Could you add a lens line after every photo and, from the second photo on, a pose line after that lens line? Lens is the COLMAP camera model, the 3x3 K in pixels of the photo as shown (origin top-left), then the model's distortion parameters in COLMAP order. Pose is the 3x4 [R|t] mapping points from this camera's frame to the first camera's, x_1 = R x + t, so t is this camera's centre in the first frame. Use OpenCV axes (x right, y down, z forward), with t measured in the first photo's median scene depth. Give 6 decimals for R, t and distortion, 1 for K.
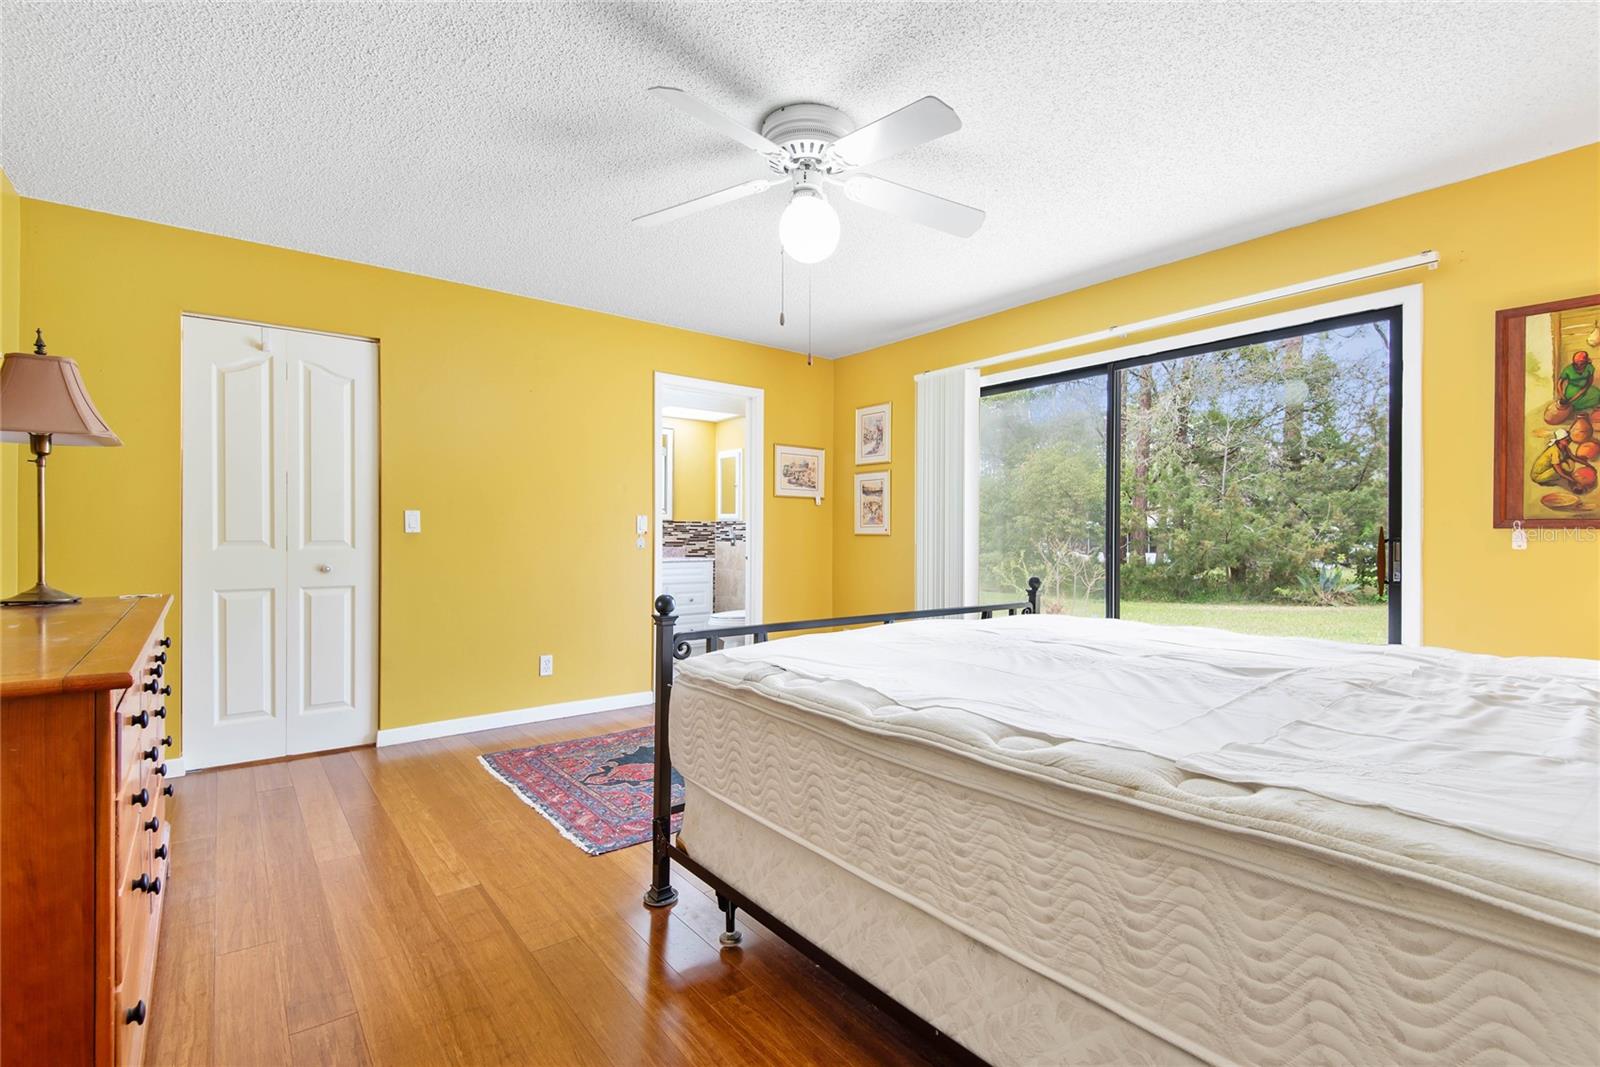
lens RADIAL K [[735.8, 0, 808.0], [0, 735.8, 540.1], [0, 0, 1]] dist [0.030346, -0.020190]
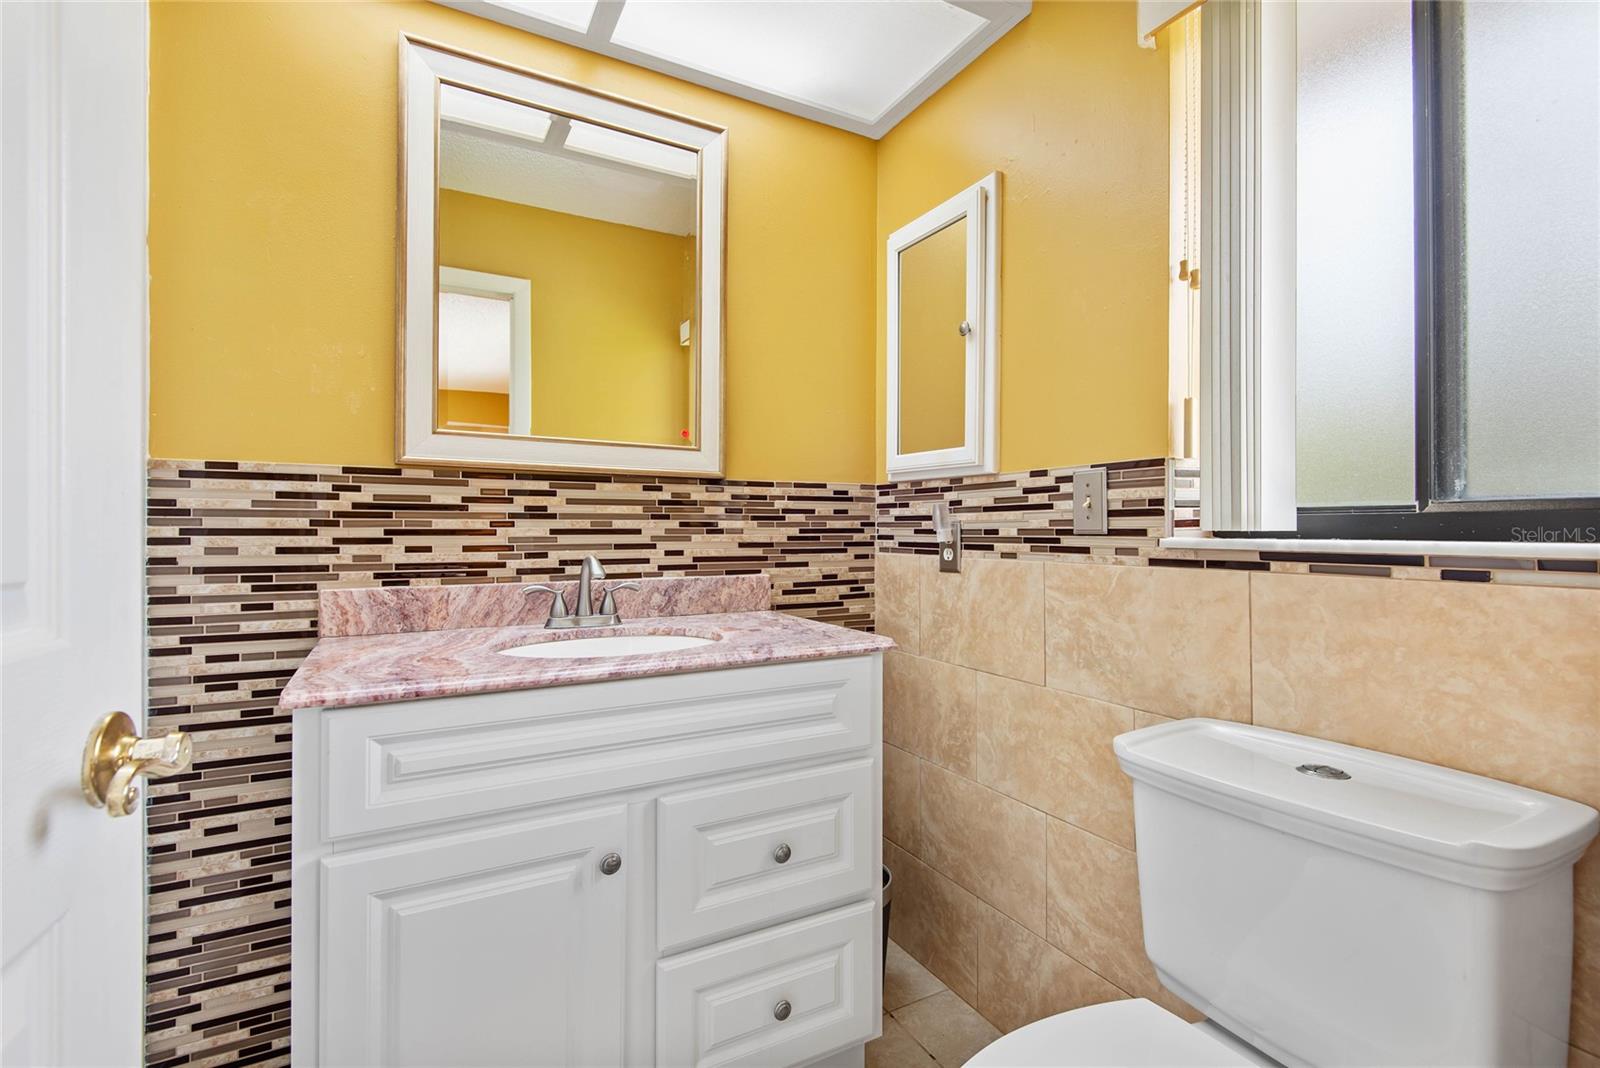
lens RADIAL K [[735.8, 0, 803.2], [0, 735.8, 528.4], [0, 0, 1]] dist [0.030346, -0.020190]
pose [[0.984766, 0.001003, -0.173879, -0.106072], [-0.001966, 0.999984, -0.005365, -0.006203], [0.173871, 0.005625, 0.984752, 0.727204]]
